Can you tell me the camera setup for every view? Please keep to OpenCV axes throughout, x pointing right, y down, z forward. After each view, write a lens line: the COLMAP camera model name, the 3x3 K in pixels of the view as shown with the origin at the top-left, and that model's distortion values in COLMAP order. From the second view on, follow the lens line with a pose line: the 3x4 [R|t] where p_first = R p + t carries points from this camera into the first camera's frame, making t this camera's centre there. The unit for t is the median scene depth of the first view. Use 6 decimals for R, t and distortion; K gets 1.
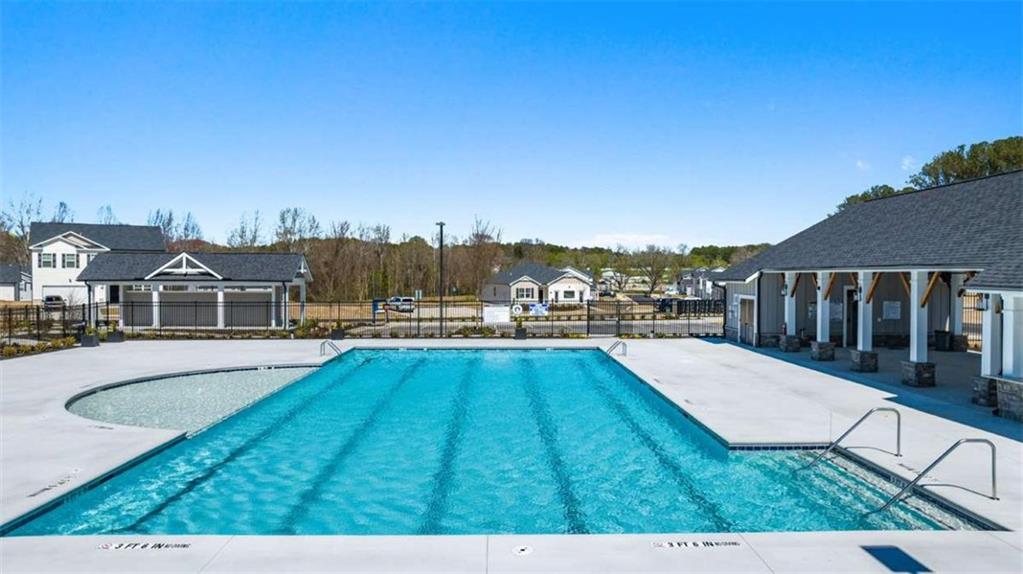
lens RADIAL K [[719.1, 0, 512.2], [0, 719.1, 294.8], [0, 0, 1]] dist [-0.029573, 0.013564]
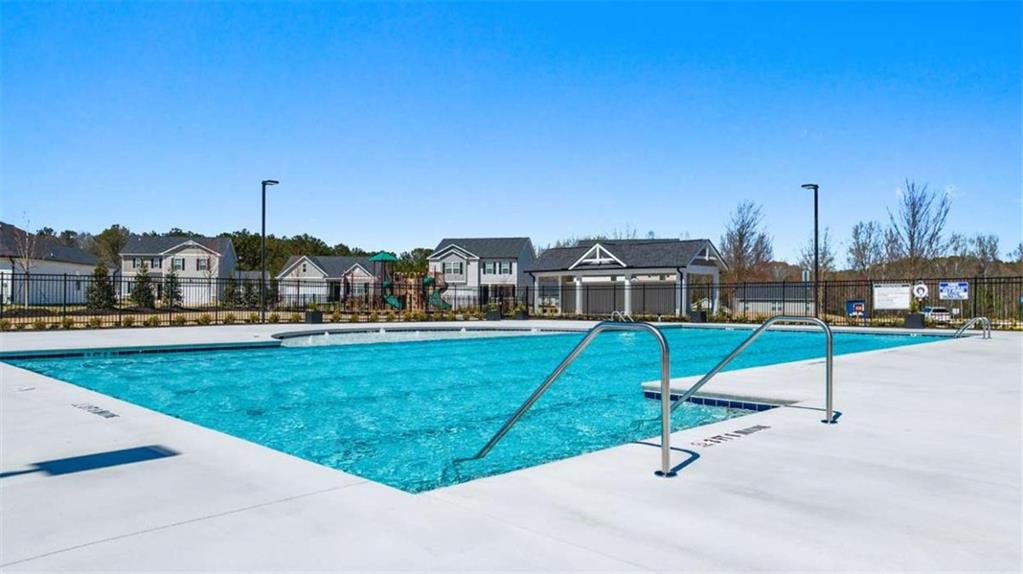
lens RADIAL K [[719.1, 0, 512.7], [0, 719.1, 290.2], [0, 0, 1]] dist [-0.029573, 0.013564]
pose [[0.692205, -0.010114, -0.721630, 0.125346], [-0.021844, 0.999150, -0.034956, 0.028081], [0.721370, 0.039960, 0.691396, 0.091680]]
